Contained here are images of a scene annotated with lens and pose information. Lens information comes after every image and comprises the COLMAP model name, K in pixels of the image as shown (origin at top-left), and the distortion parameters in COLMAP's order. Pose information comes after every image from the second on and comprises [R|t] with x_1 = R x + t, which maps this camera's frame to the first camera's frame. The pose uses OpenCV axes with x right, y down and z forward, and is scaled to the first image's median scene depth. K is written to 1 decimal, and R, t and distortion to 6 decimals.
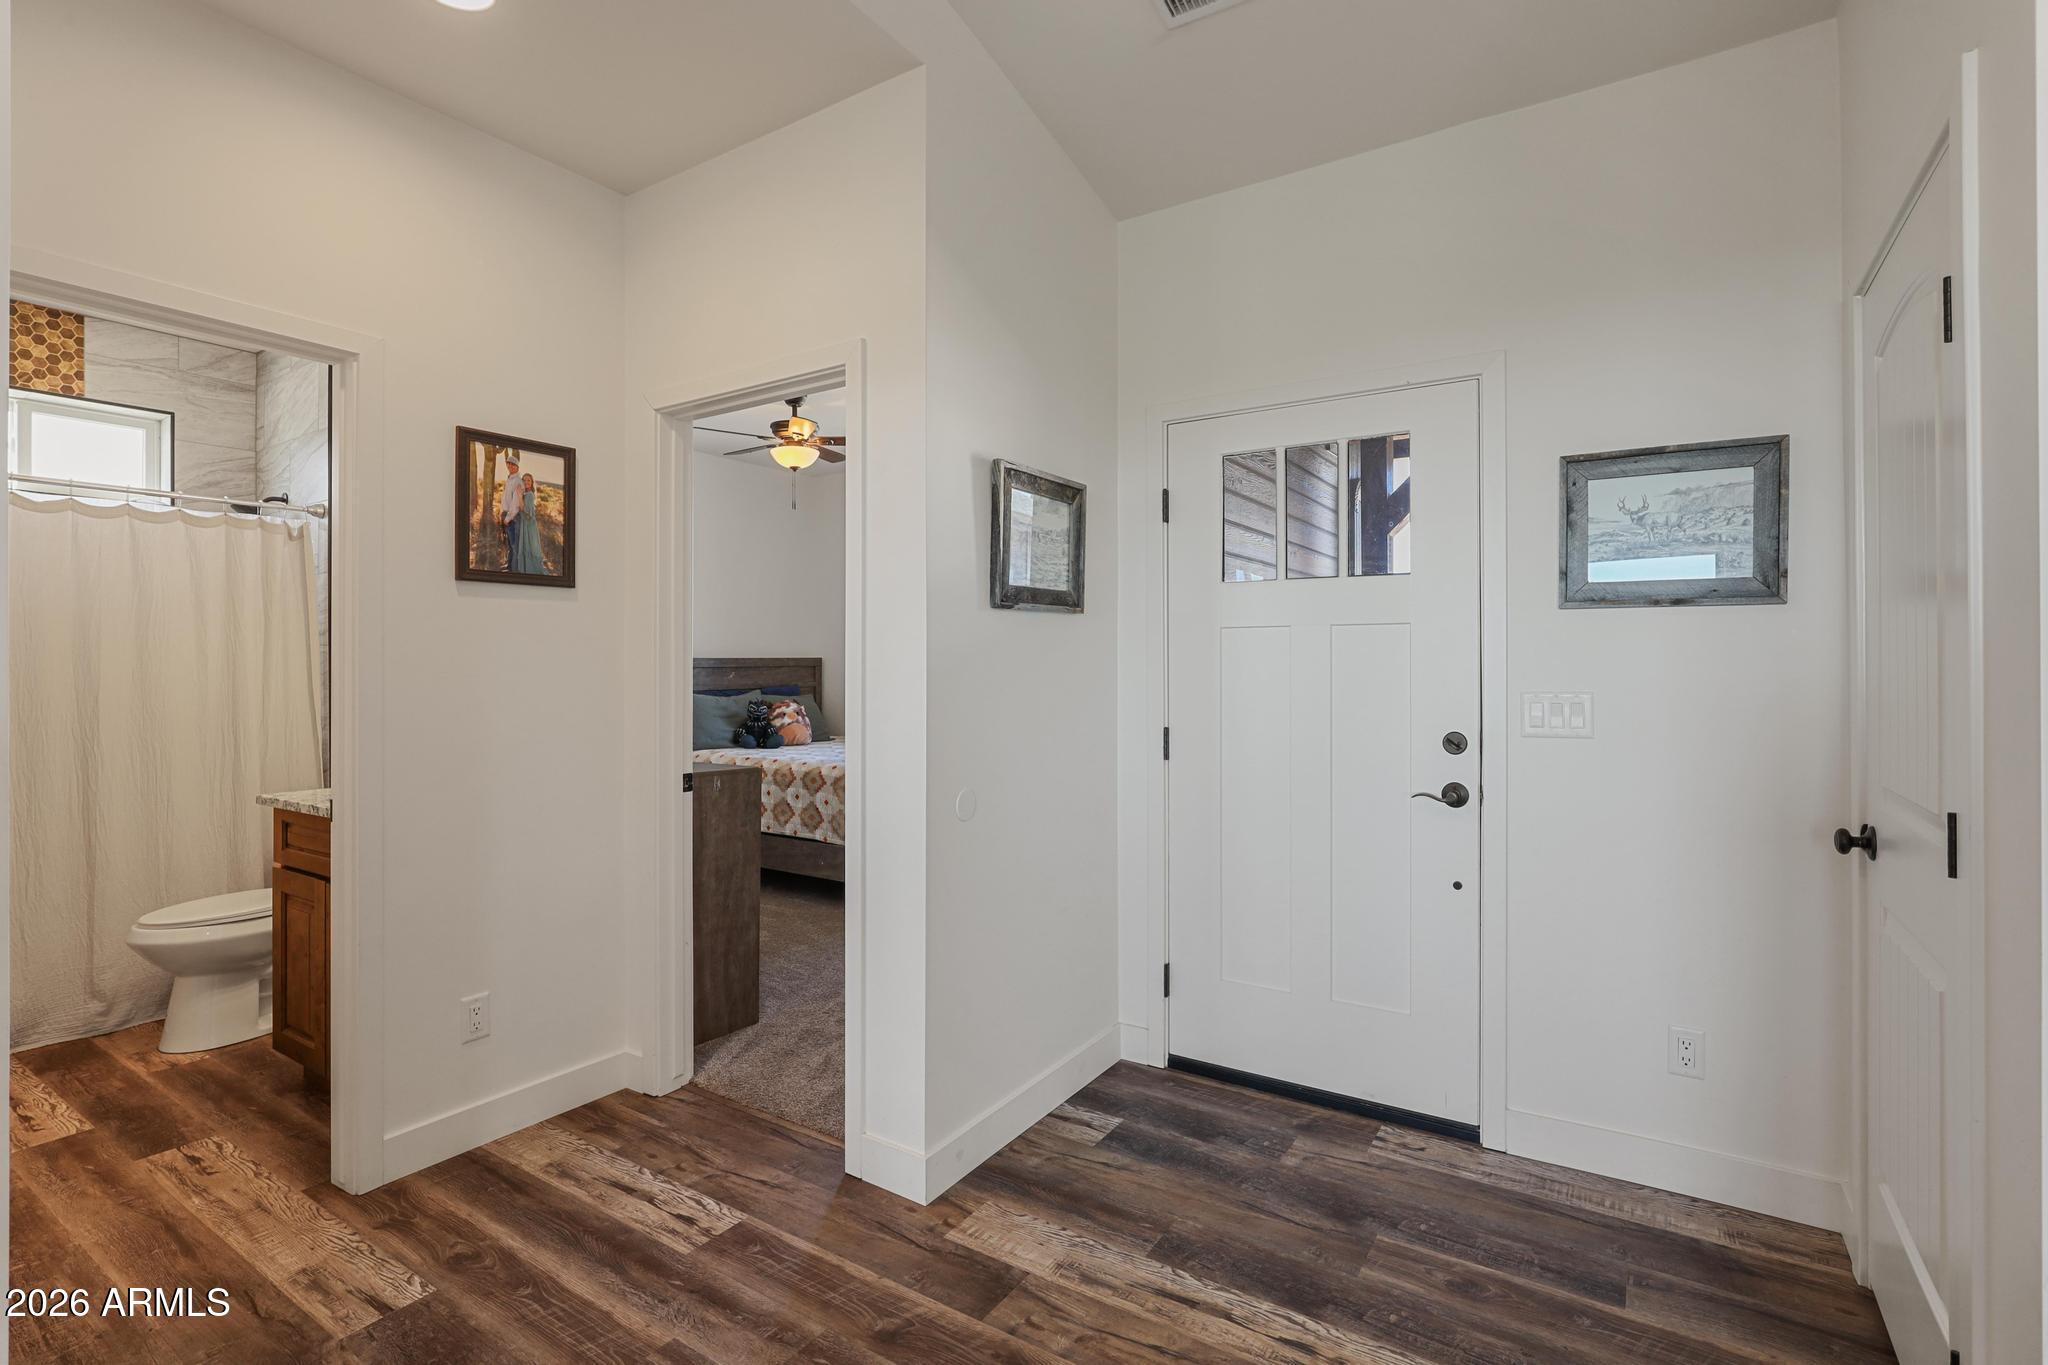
lens RADIAL K [[954.5, 0, 1024.0], [0, 954.5, 674.6], [0, 0, 1]] dist [-0.029785, 0.001645]
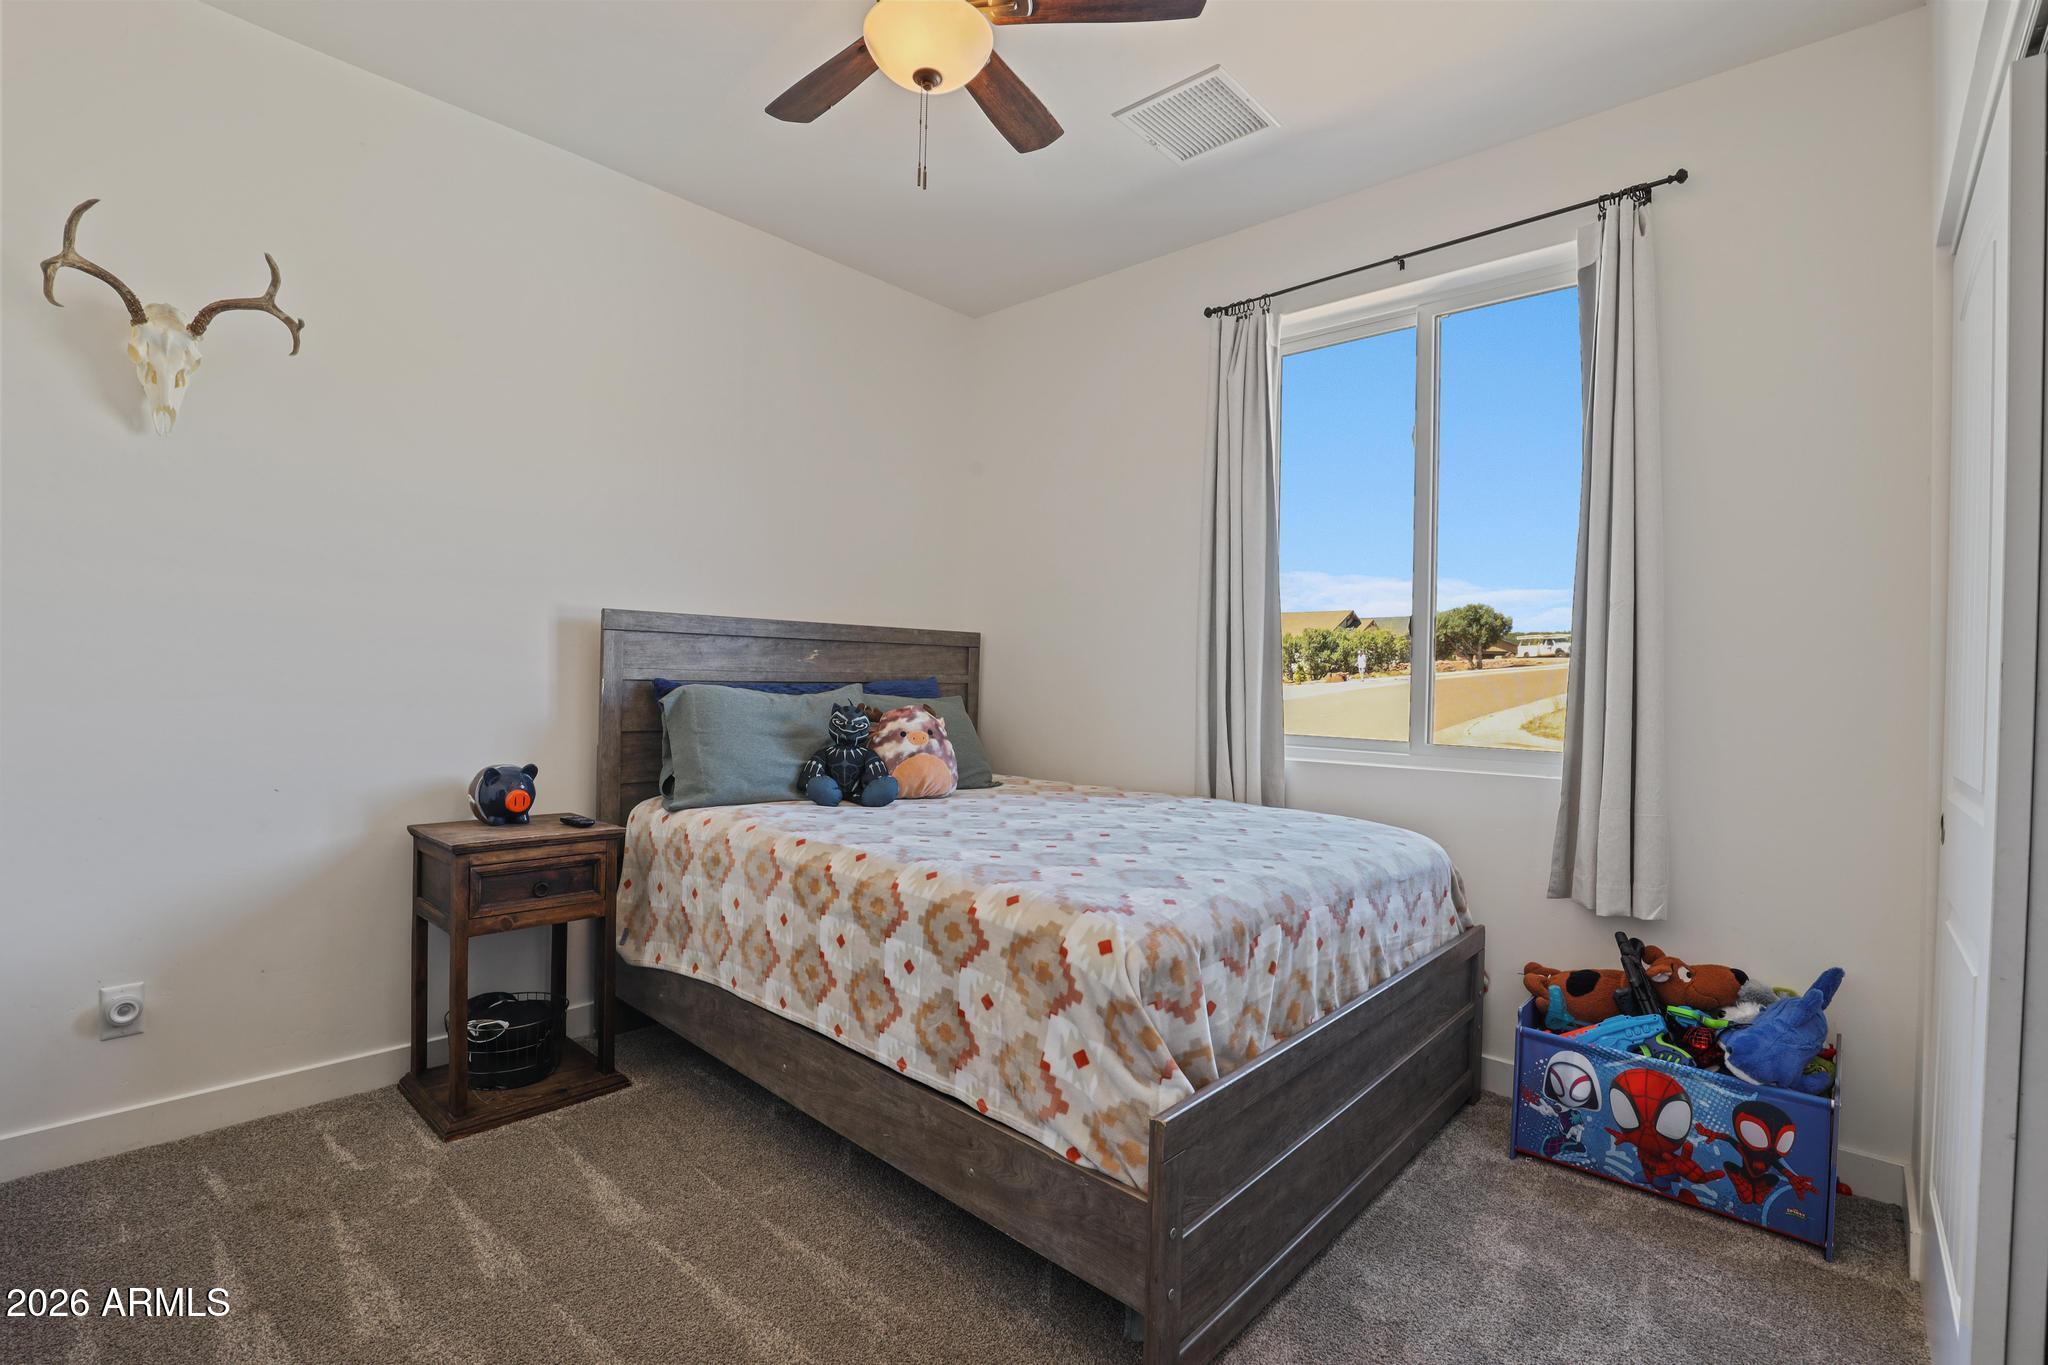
lens RADIAL K [[954.5, 0, 1023.2], [0, 954.5, 682.6], [0, 0, 1]] dist [-0.029785, 0.001645]
pose [[0.987033, 0.025105, -0.158543, -0.115517], [-0.026041, 0.999654, -0.003827, 0.015681], [0.158392, 0.007906, 0.987345, 0.533659]]
